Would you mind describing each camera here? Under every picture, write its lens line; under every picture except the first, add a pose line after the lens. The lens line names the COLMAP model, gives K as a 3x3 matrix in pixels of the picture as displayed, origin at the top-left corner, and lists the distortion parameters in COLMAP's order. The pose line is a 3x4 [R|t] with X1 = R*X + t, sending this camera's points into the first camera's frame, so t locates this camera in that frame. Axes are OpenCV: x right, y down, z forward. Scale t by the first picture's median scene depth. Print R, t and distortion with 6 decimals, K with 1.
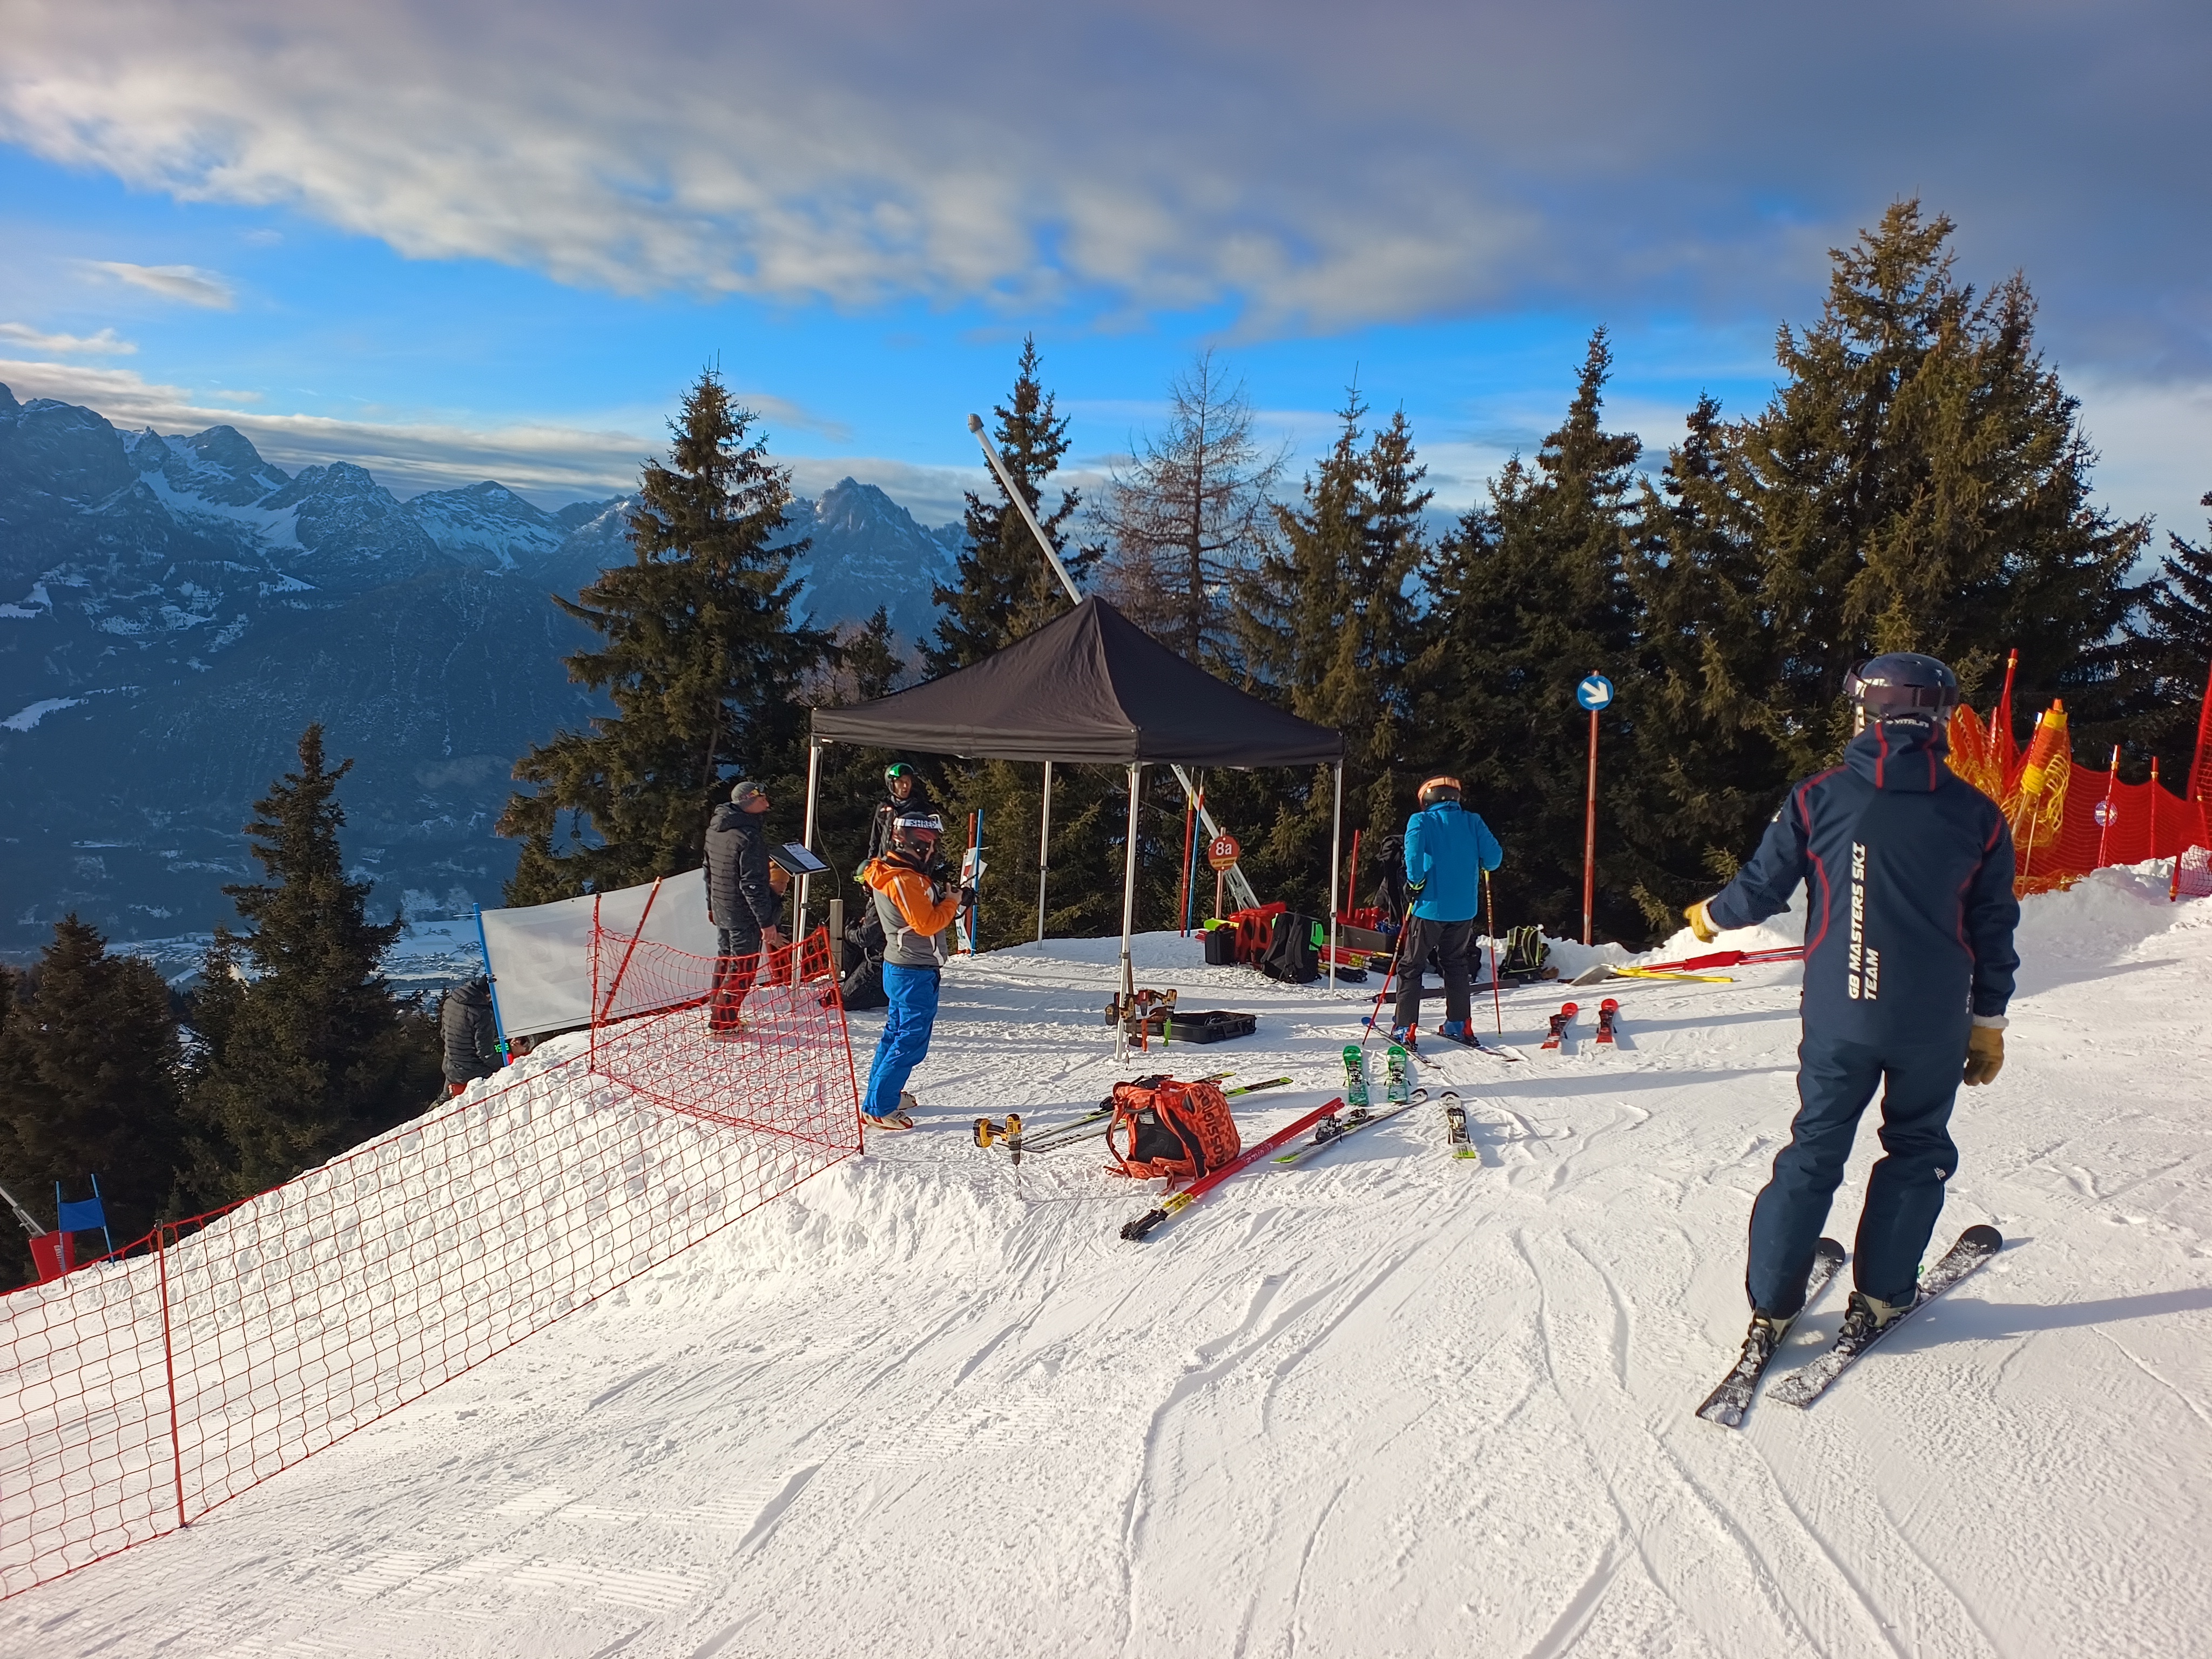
lens RADIAL K [[1600.7, 0, 1113.4], [0, 1600.7, 823.1], [0, 0, 1]] dist [0.079988, -0.124610]
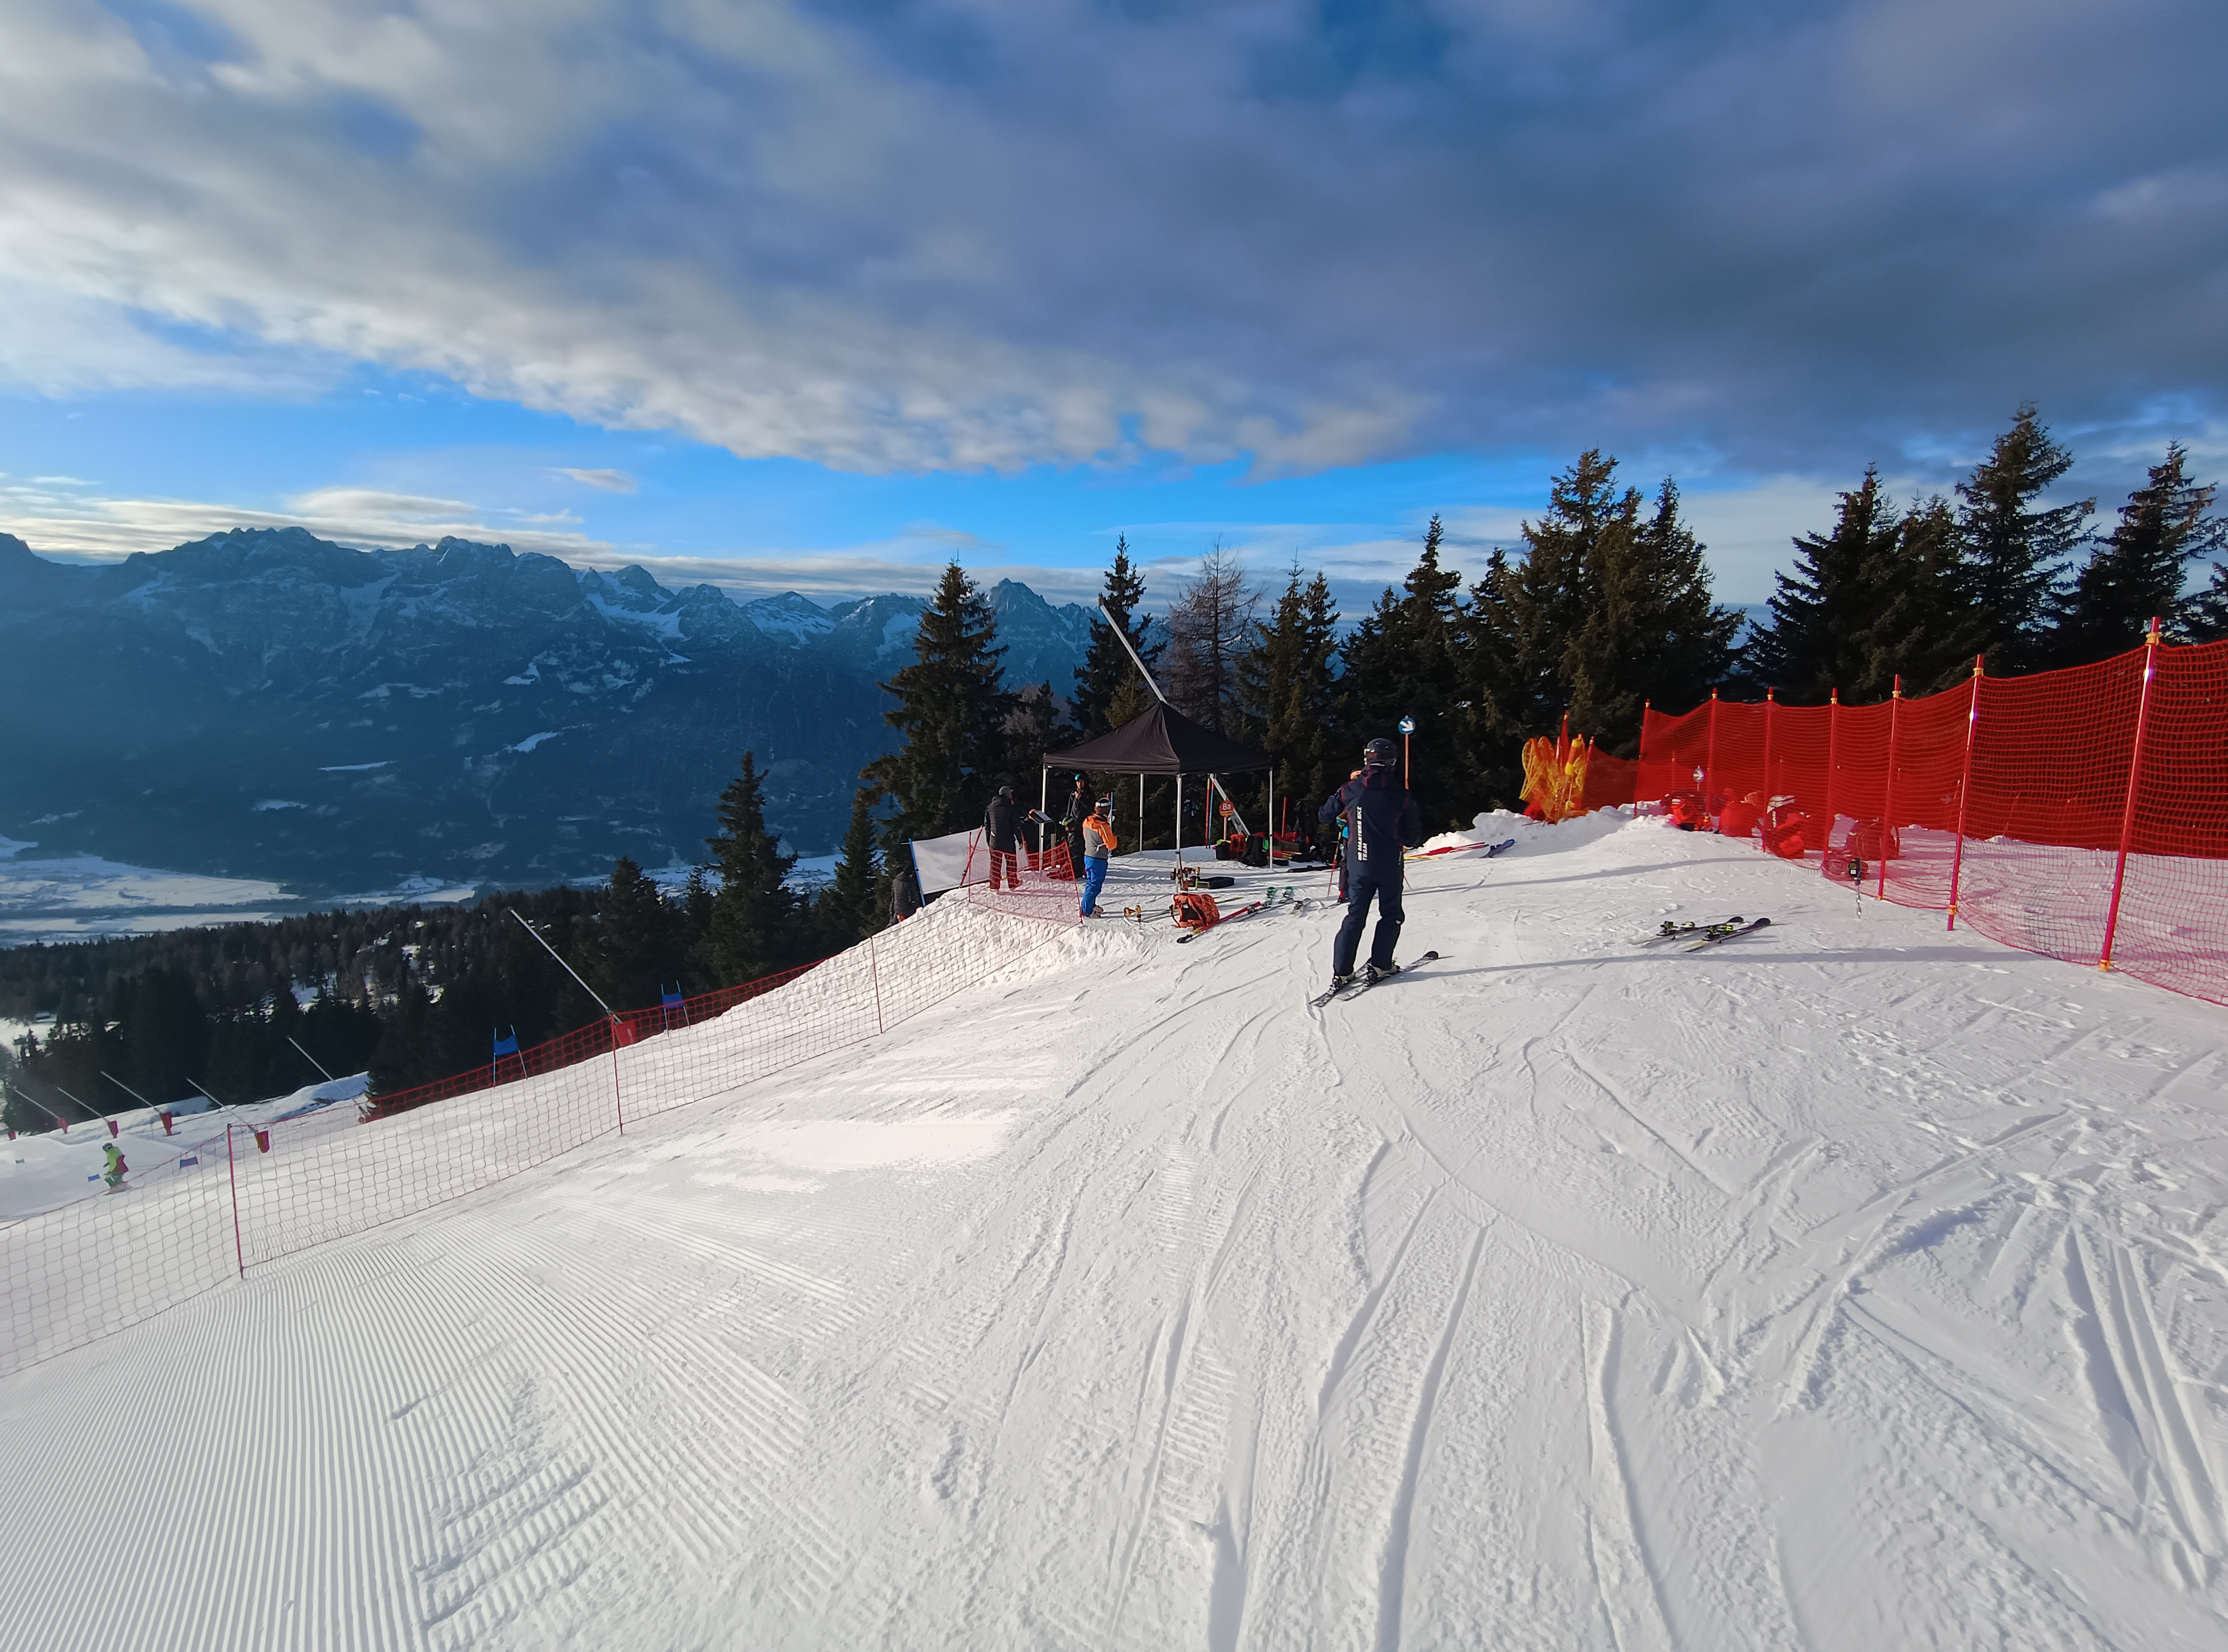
lens RADIAL K [[1006.9, 0, 1111.0], [0, 1006.9, 830.7], [0, 0, 1]] dist [-0.005937, 0.001215]
pose [[0.997370, -0.024161, -0.068331, 0.003444], [0.026865, 0.998880, 0.038944, -0.003465], [0.067313, -0.040678, 0.996902, -0.137617]]
